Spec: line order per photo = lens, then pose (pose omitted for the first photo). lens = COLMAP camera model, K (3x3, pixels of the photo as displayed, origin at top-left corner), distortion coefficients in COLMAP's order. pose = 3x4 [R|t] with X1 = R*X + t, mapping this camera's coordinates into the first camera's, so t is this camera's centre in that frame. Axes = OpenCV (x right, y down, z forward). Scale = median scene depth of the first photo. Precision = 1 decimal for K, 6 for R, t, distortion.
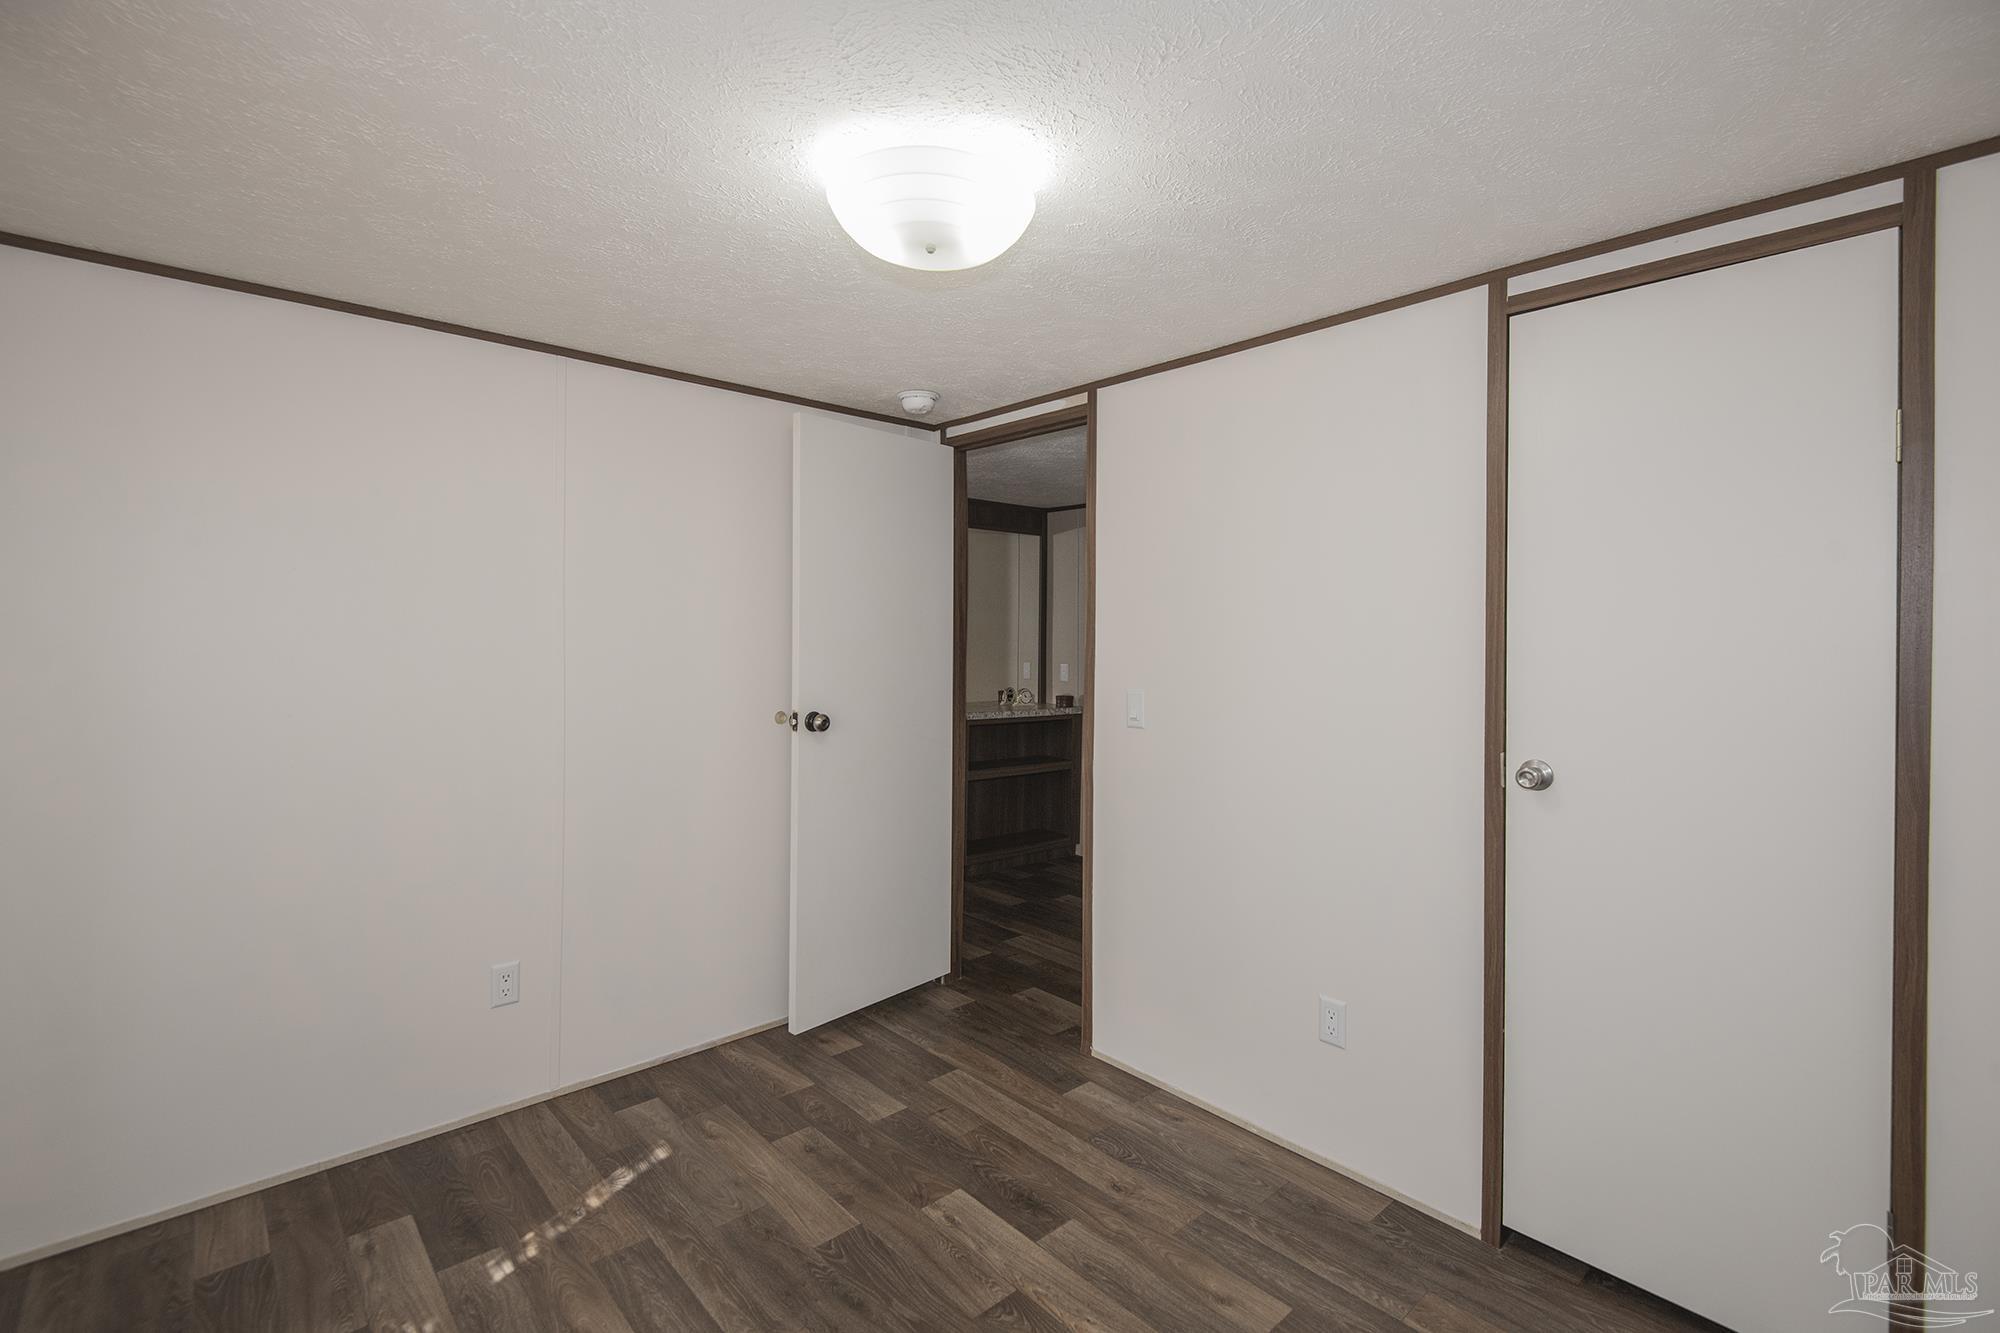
lens RADIAL K [[884.4, 0, 1001.9], [0, 884.4, 628.2], [0, 0, 1]] dist [0.000457, -0.000134]
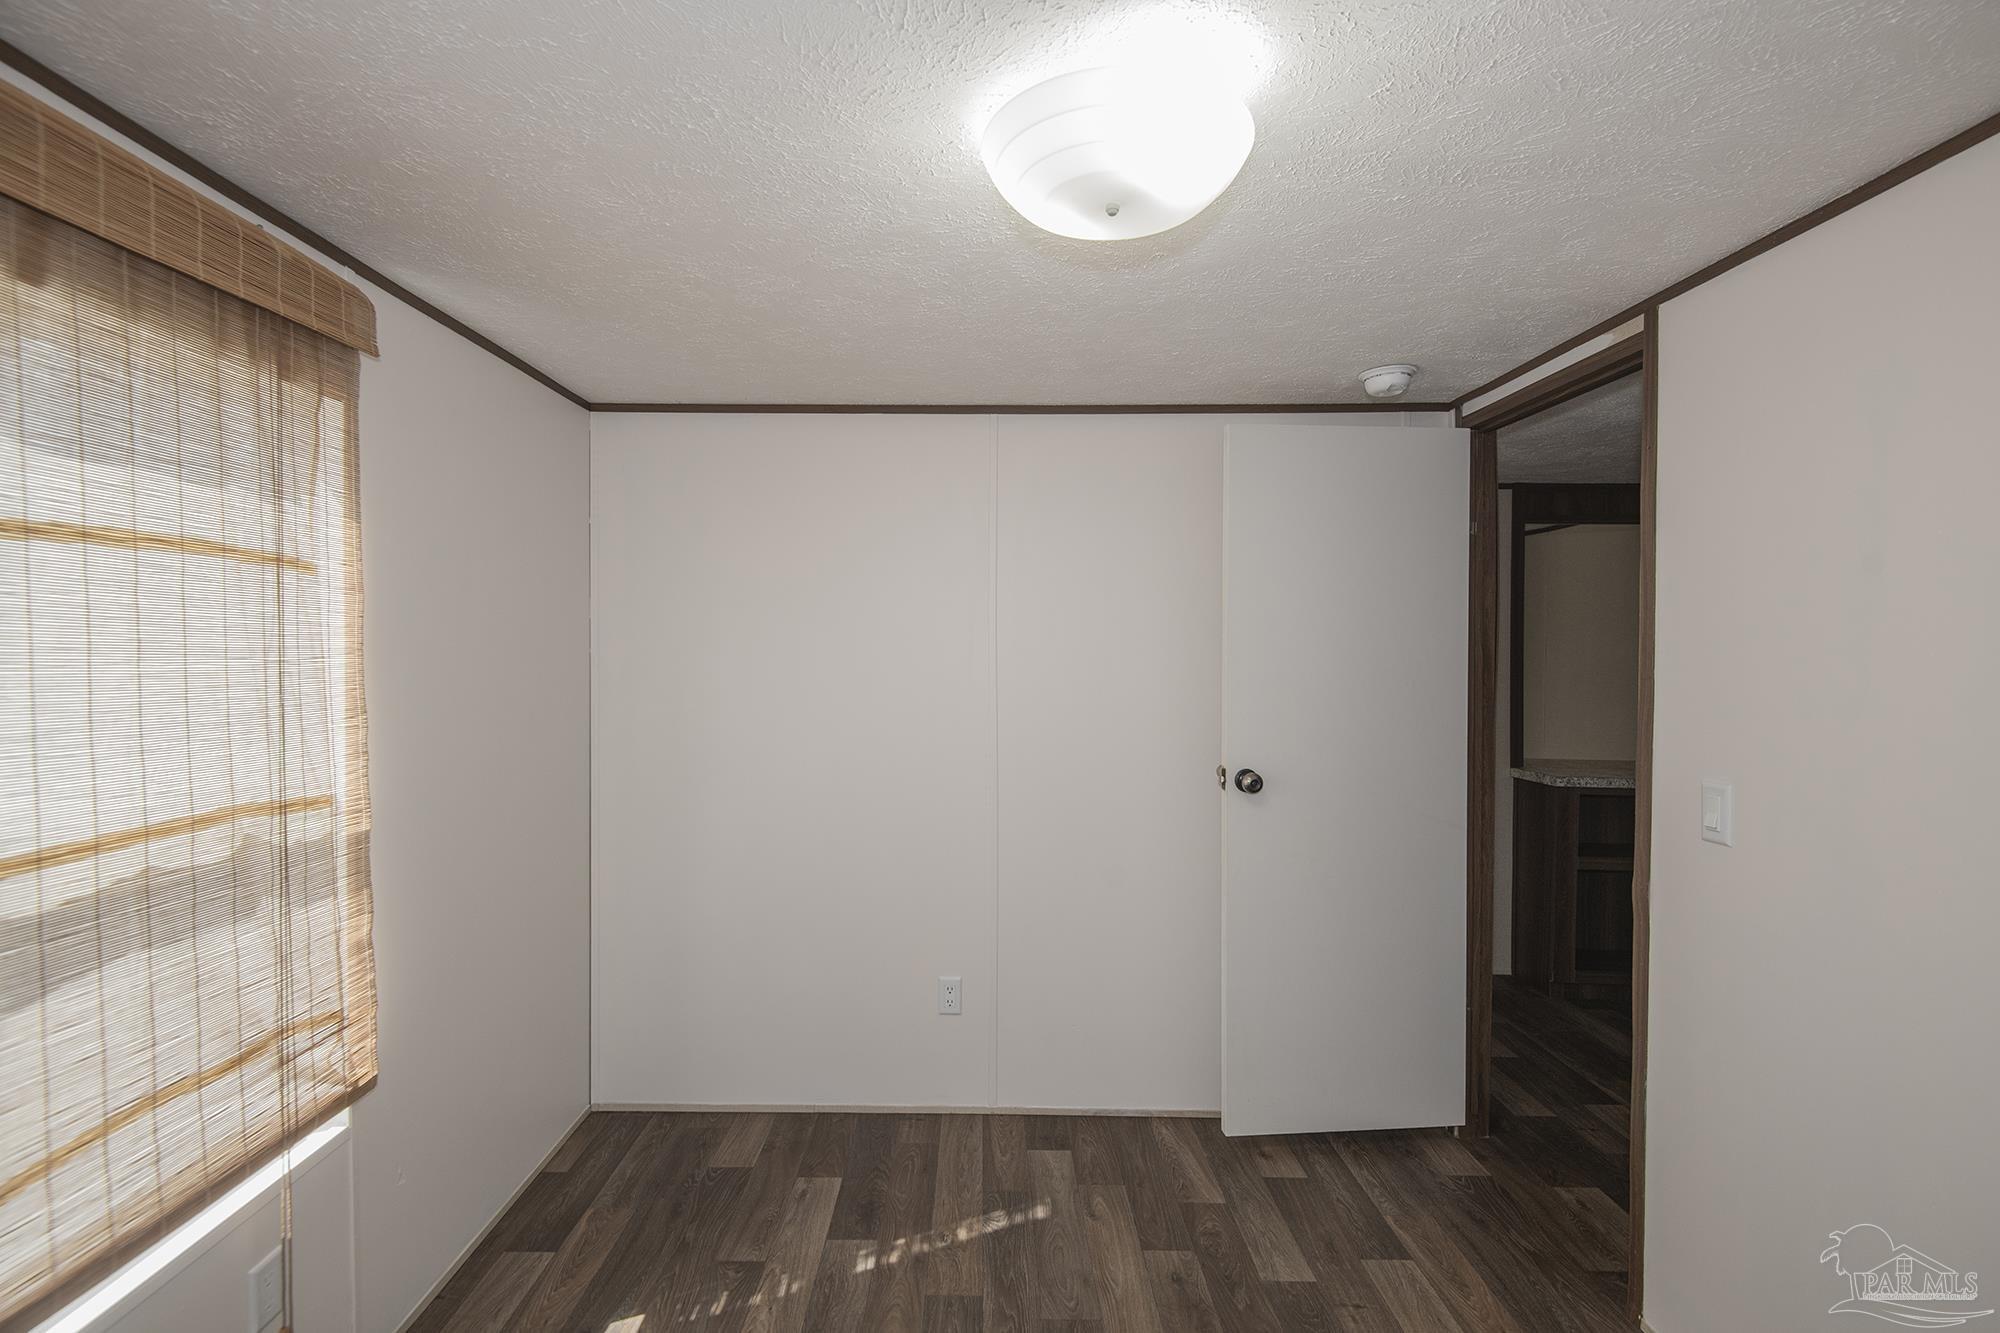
lens RADIAL K [[913.3, 0, 1000.0], [0, 913.3, 666.5], [0, 0, 1]] dist [0.065709, -0.046369]
pose [[0.739763, 0.013522, -0.672732, 0.238803], [0.002028, 0.999749, 0.022326, -0.029391], [0.672864, -0.017880, 0.739550, 0.198737]]
